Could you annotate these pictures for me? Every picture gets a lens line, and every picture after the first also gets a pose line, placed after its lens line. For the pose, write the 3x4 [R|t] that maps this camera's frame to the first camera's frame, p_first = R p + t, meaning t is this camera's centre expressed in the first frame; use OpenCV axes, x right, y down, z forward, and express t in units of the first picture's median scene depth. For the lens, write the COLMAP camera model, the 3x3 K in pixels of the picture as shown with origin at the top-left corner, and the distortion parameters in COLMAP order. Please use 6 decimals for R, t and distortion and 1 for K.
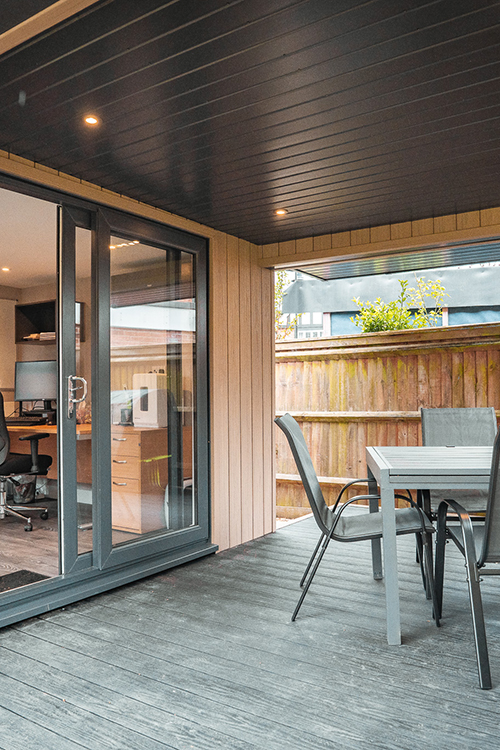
lens RADIAL K [[618.3, 0, 232.0], [0, 618.3, 379.6], [0, 0, 1]] dist [-0.004794, 0.002093]
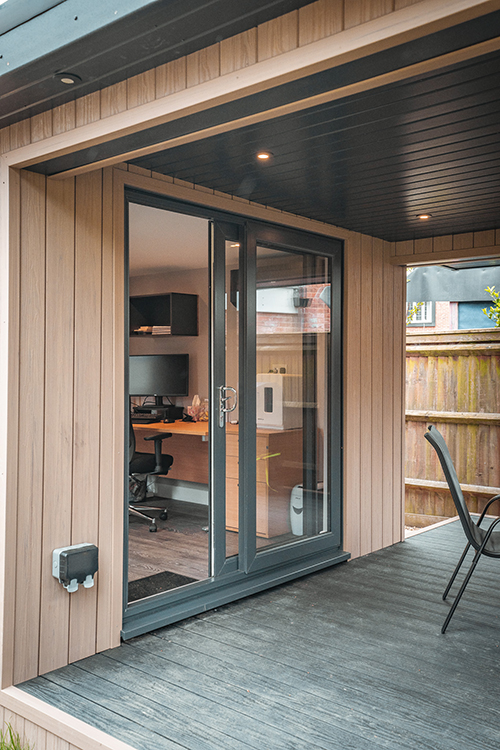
lens RADIAL K [[725.0, 0, 250.0], [0, 725.0, 375.0], [0, 0, 1]] dist [0.133301, 0.004025]
pose [[0.996156, 0.013317, -0.086583, -0.095450], [-0.010806, 0.999509, 0.029410, -0.055465], [0.086932, -0.028362, 0.995810, -0.193165]]
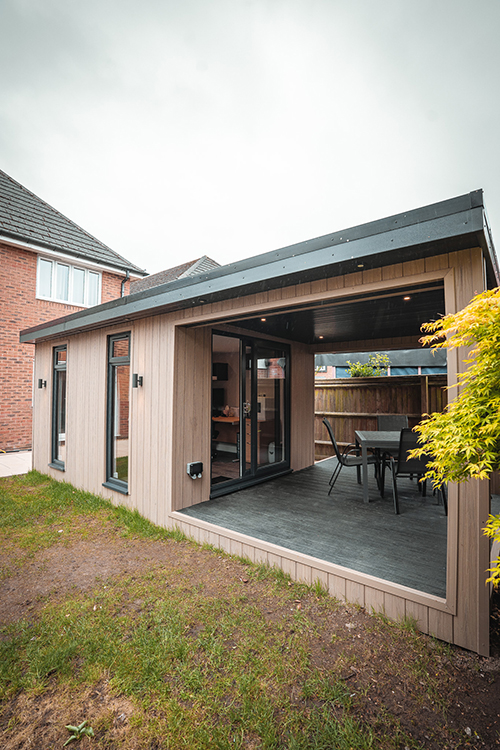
lens RADIAL K [[353.3, 0, 250.0], [0, 353.3, 375.0], [0, 0, 1]] dist [-0.002674, -0.000115]
pose [[0.998420, 0.011357, -0.055041, -0.137180], [-0.012700, 0.999629, -0.024112, -0.081127], [0.054746, 0.024773, 0.998193, -0.482517]]
